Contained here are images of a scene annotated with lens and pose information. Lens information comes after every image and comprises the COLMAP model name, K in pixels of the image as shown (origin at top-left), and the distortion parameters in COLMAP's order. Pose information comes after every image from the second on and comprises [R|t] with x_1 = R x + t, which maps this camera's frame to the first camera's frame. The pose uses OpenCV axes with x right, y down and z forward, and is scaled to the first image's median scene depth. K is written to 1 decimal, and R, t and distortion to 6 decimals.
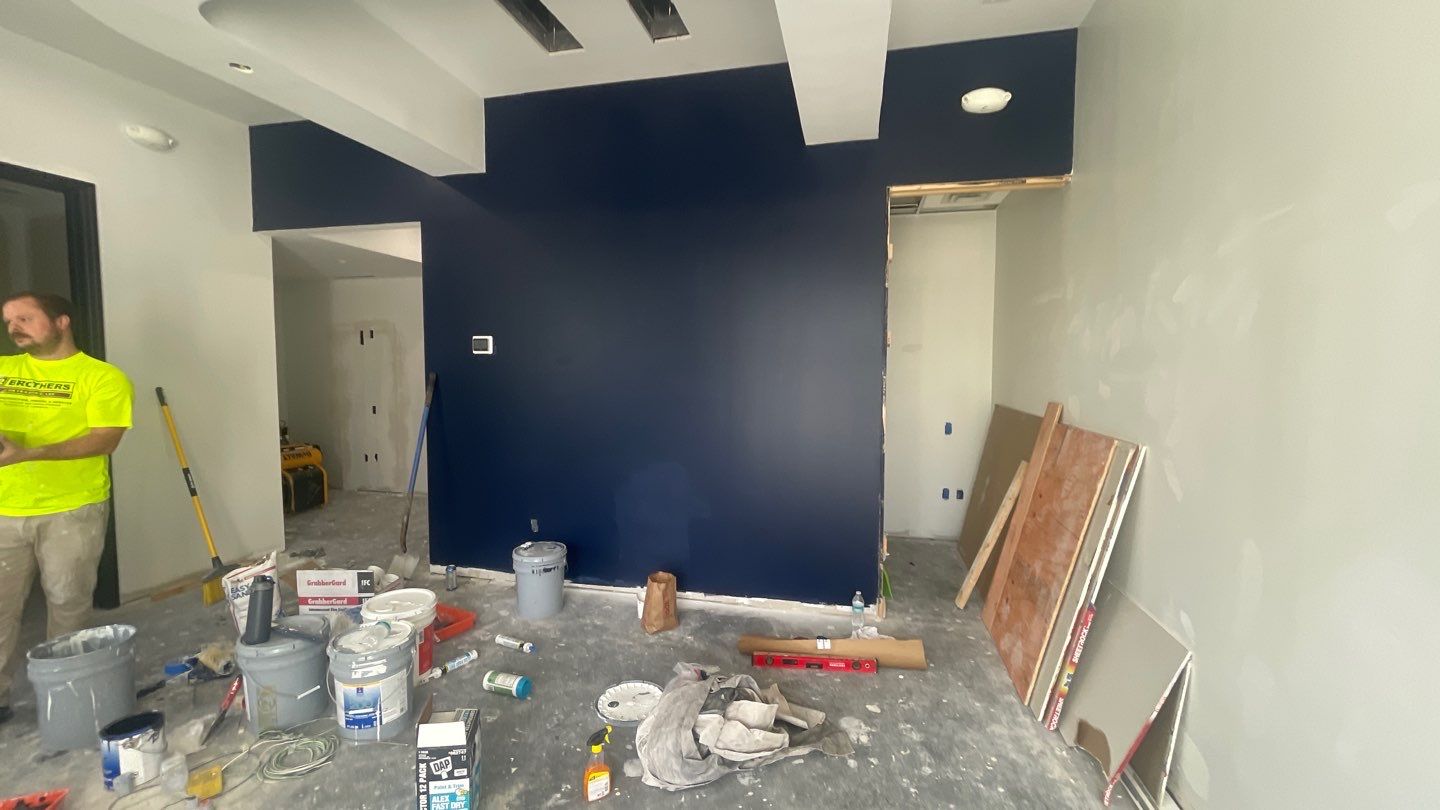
lens RADIAL K [[582.9, 0, 720.0], [0, 582.9, 405.0], [0, 0, 1]] dist [-0.019048, 0.008836]
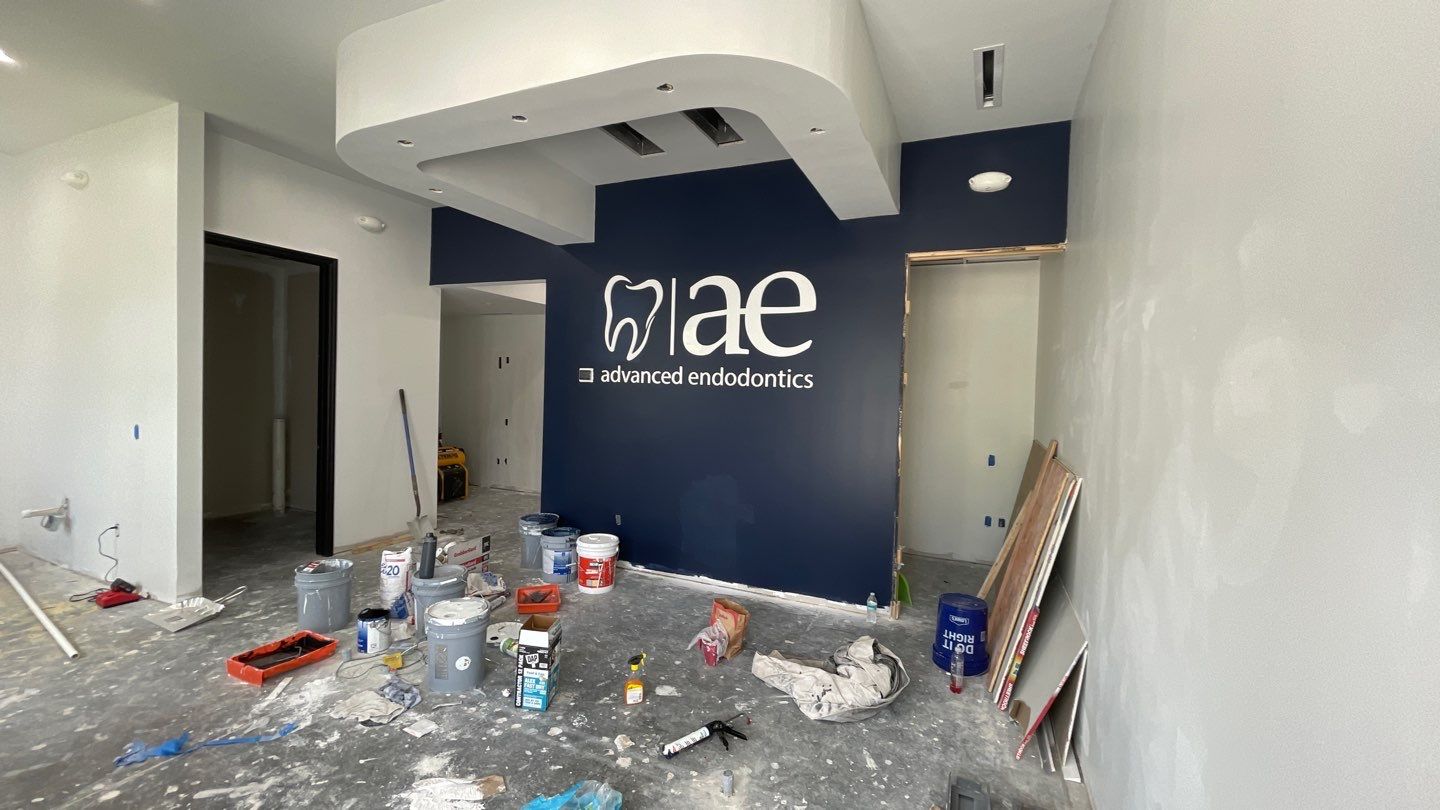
lens RADIAL K [[582.9, 0, 720.0], [0, 582.9, 405.0], [0, 0, 1]] dist [-0.019048, 0.008836]
pose [[0.981779, 0.033050, -0.187132, 0.141305], [-0.040312, 0.998569, -0.035136, -0.005897], [0.185703, 0.042040, 0.981706, -0.230055]]
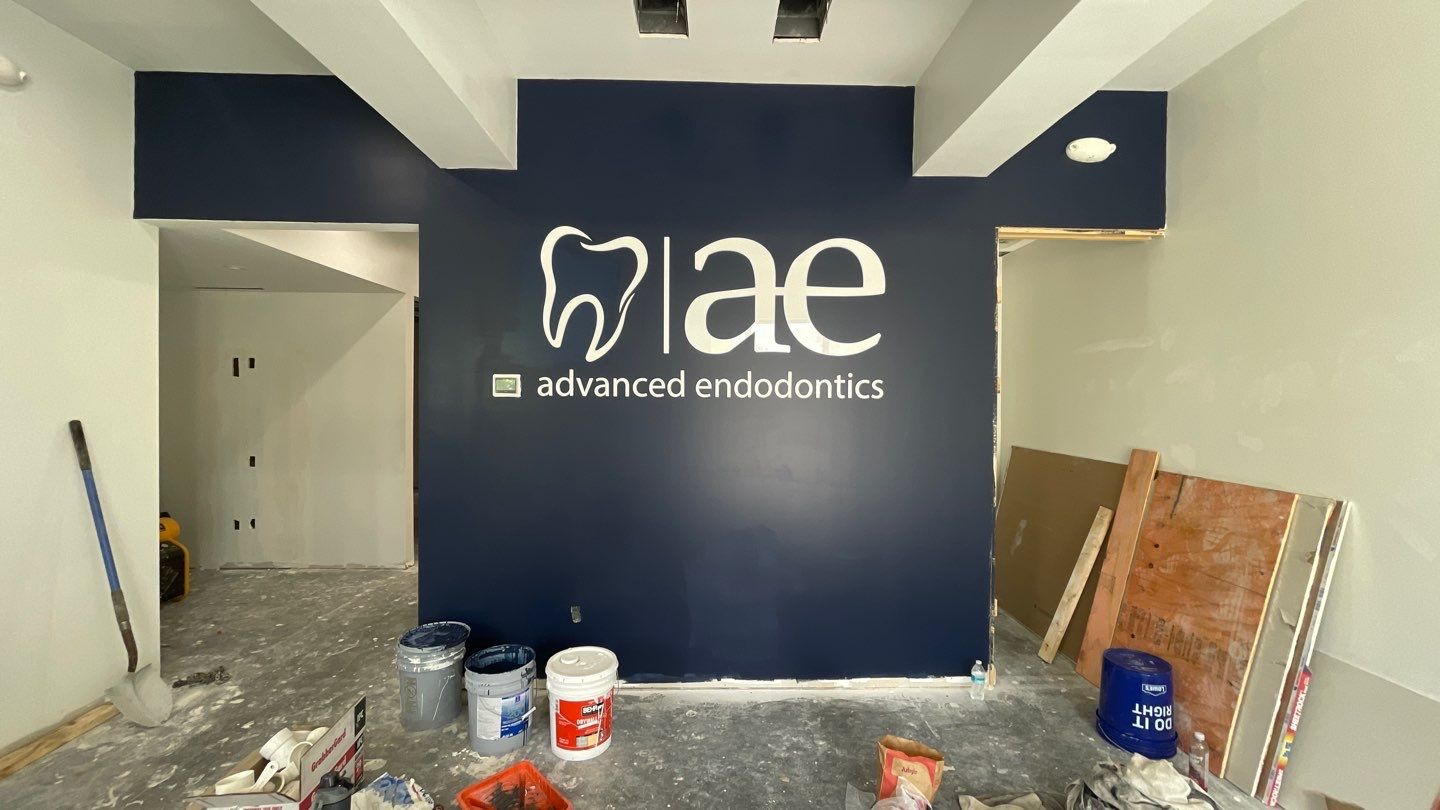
lens RADIAL K [[582.9, 0, 720.0], [0, 582.9, 405.0], [0, 0, 1]] dist [-0.019048, 0.008836]
pose [[0.966873, -0.000482, 0.255259, -0.384179], [0.013175, 0.998760, -0.048019, -0.042278], [-0.254919, 0.049792, 0.965680, 0.202493]]
